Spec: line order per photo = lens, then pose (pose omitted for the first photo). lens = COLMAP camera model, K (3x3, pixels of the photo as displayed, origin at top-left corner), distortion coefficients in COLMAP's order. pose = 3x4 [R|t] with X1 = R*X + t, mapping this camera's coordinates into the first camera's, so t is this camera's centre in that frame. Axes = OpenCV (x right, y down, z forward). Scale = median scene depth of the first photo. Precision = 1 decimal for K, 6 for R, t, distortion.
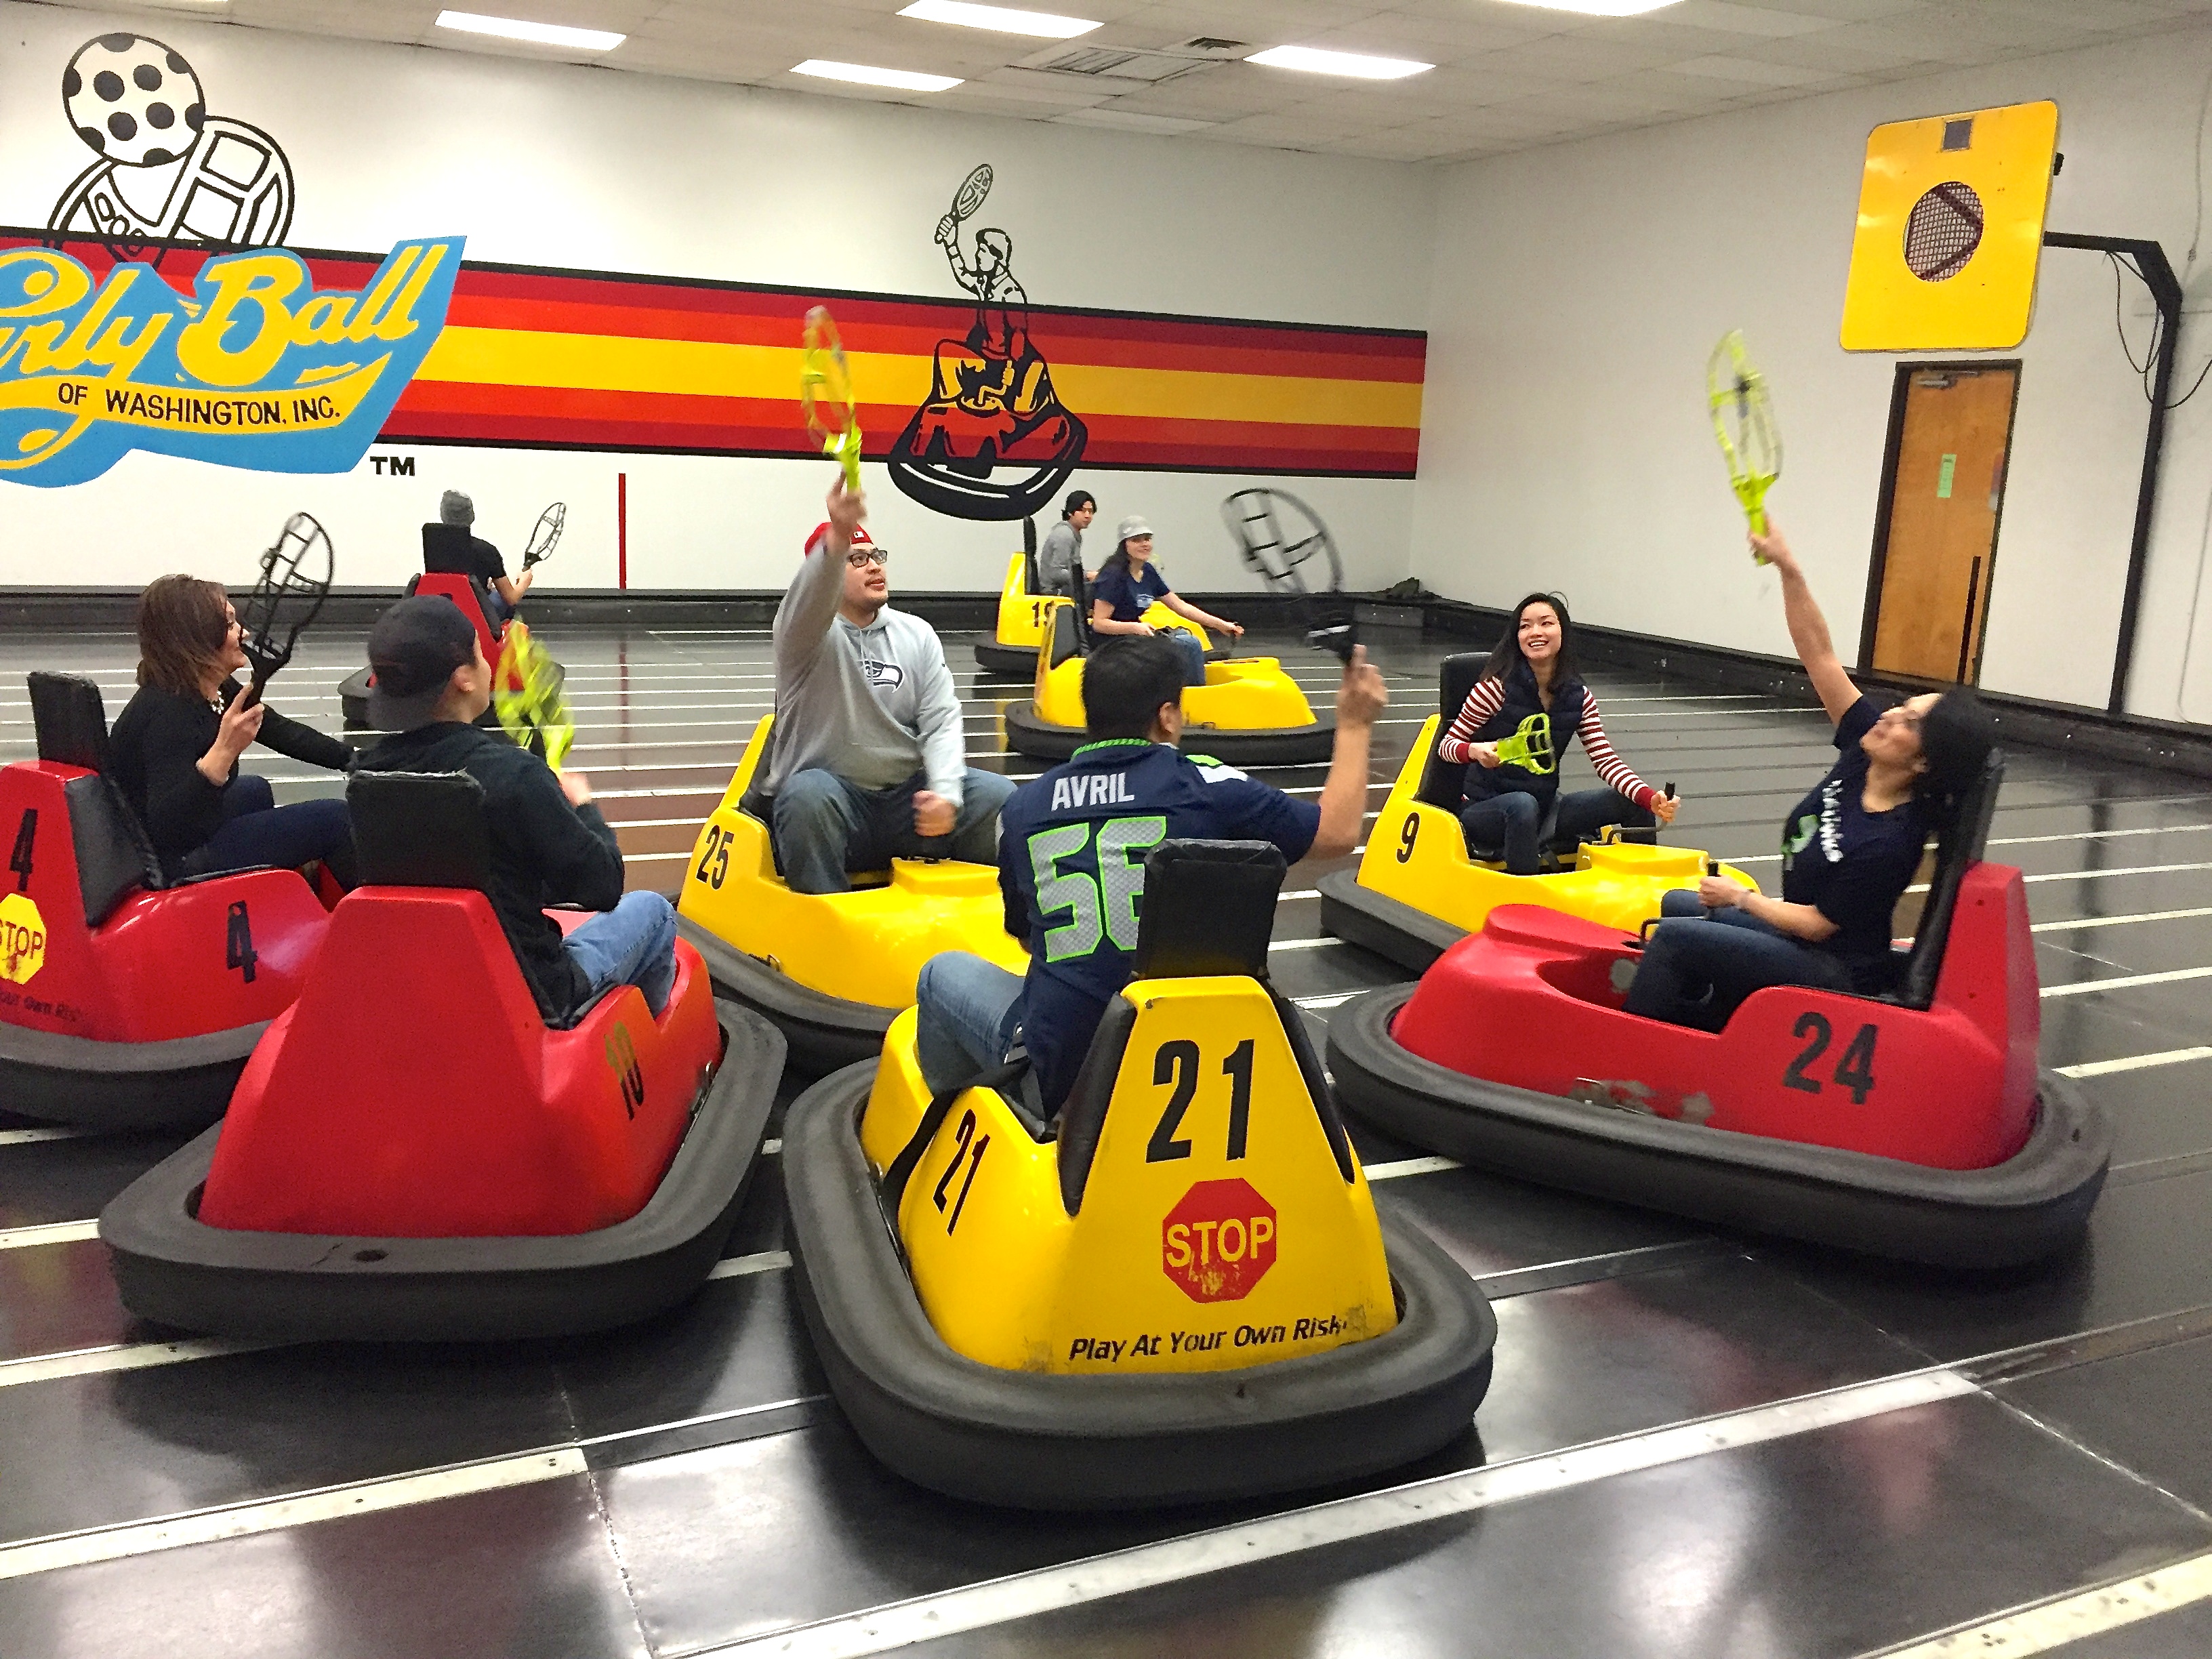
lens RADIAL K [[1952.8, 0, 1103.3], [0, 1952.8, 801.0], [0, 0, 1]] dist [0.111572, -0.138277]
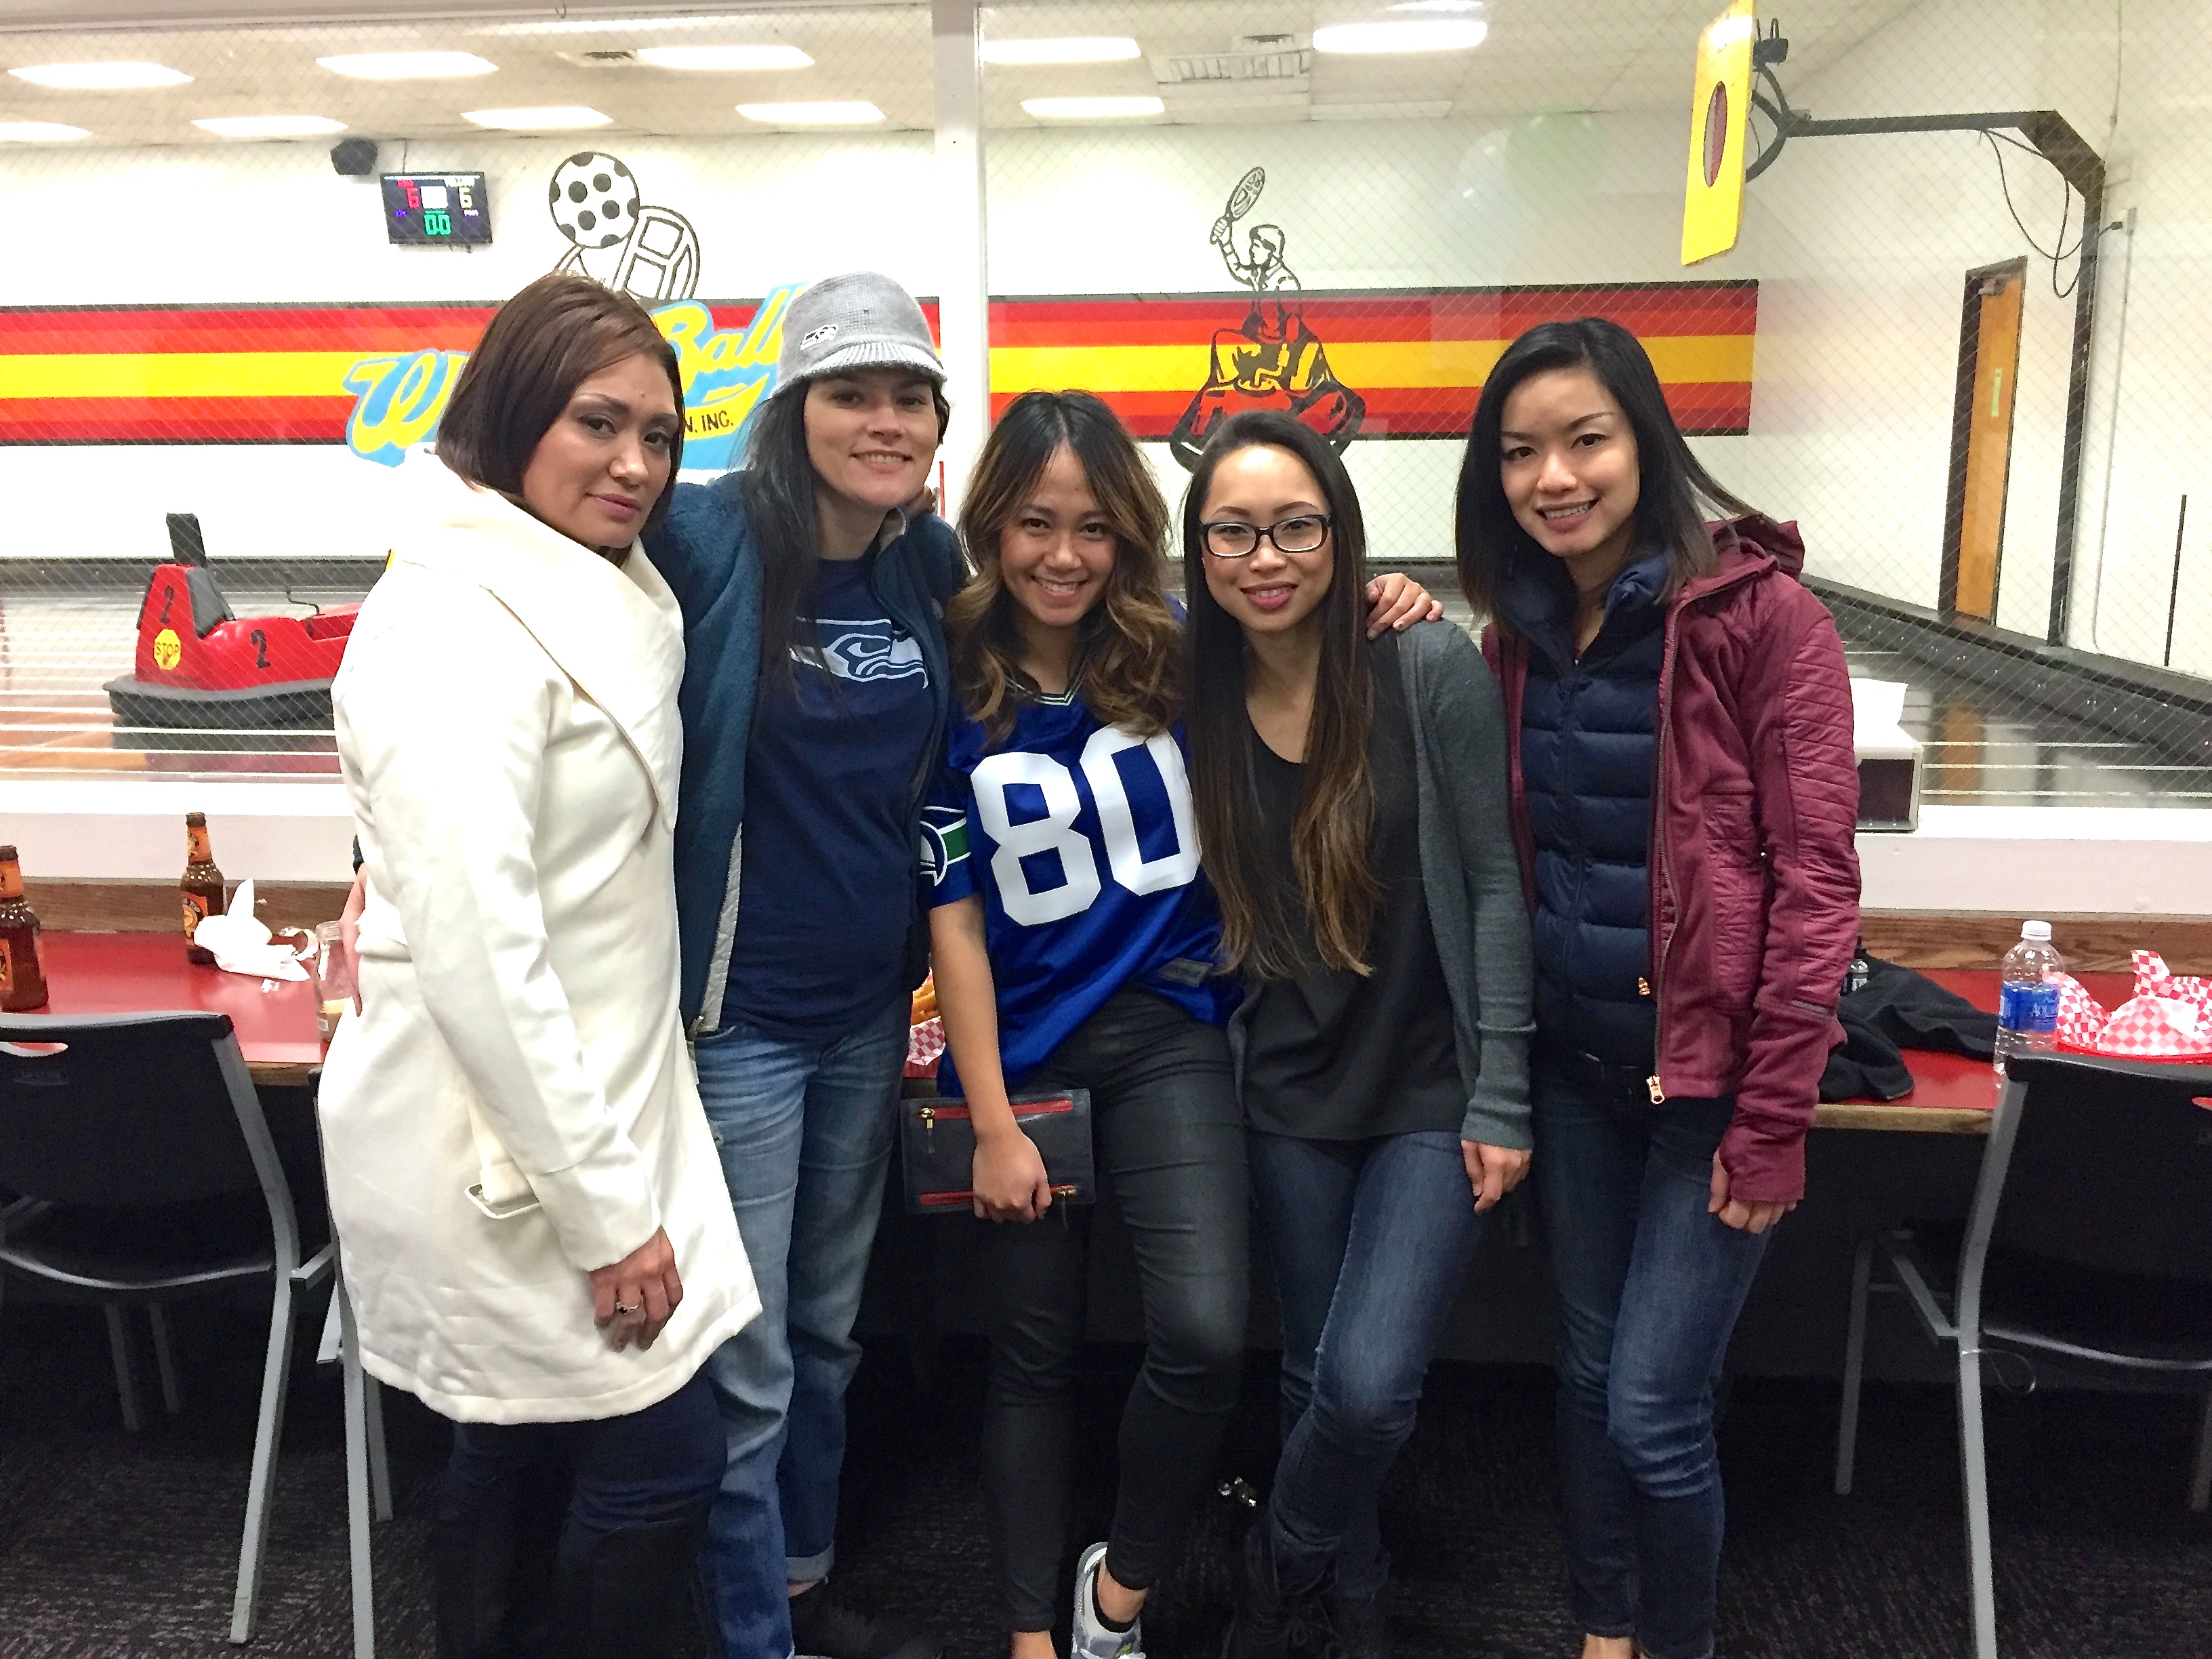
lens RADIAL K [[1952.8, 0, 1103.3], [0, 1952.8, 801.0], [0, 0, 1]] dist [0.111572, -0.138277]
pose [[0.855126, 0.047479, -0.516242, 0.447863], [-0.055020, 0.998485, 0.000693, 0.034797], [0.515492, 0.027811, 0.856443, 0.019428]]
